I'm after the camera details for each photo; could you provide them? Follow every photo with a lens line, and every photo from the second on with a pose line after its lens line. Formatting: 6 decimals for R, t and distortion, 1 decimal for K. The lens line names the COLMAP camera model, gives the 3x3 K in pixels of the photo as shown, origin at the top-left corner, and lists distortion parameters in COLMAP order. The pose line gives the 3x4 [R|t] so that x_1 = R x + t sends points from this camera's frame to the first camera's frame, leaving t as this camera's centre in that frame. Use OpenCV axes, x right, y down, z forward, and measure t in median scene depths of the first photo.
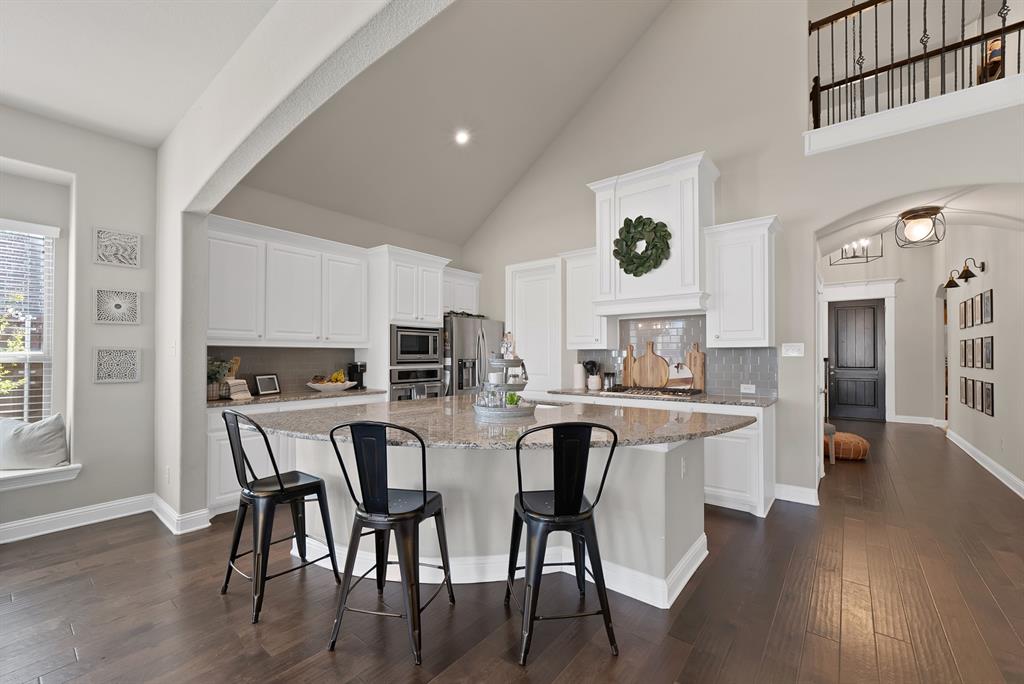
lens RADIAL K [[415.0, 0, 508.6], [0, 415.0, 352.2], [0, 0, 1]] dist [-0.013172, 0.001175]
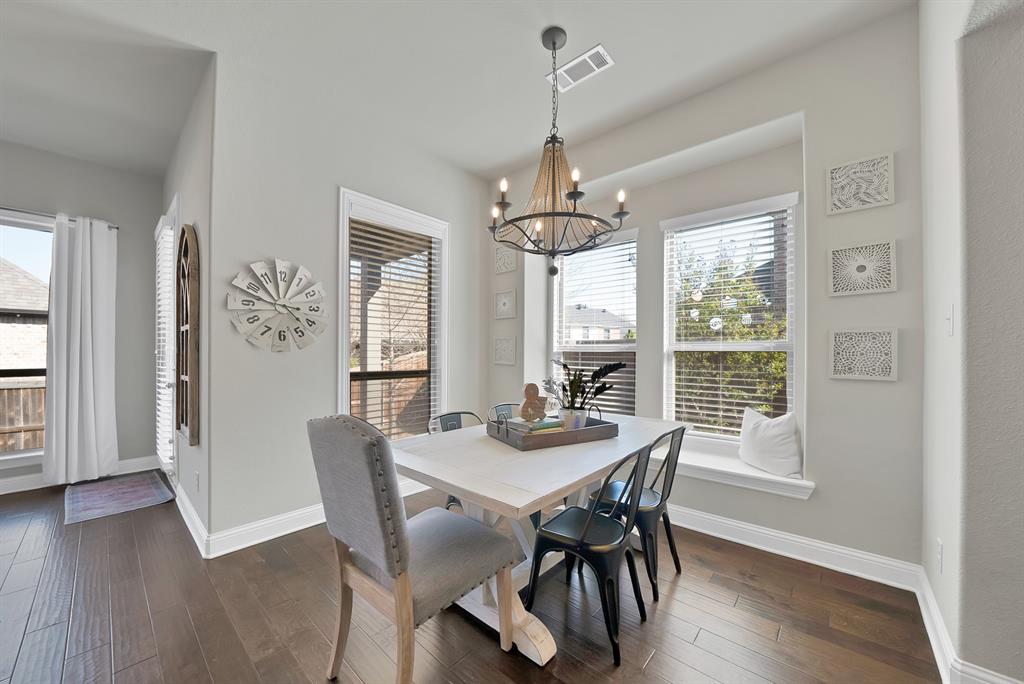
lens RADIAL K [[370.5, 0, 505.8], [0, 370.5, 351.5], [0, 0, 1]] dist [-0.023972, 0.001361]
pose [[-0.059946, -0.005528, -0.998186, -0.245598], [0.002484, 0.999981, -0.005687, 0.022146], [0.998199, -0.002821, -0.059931, 0.346471]]
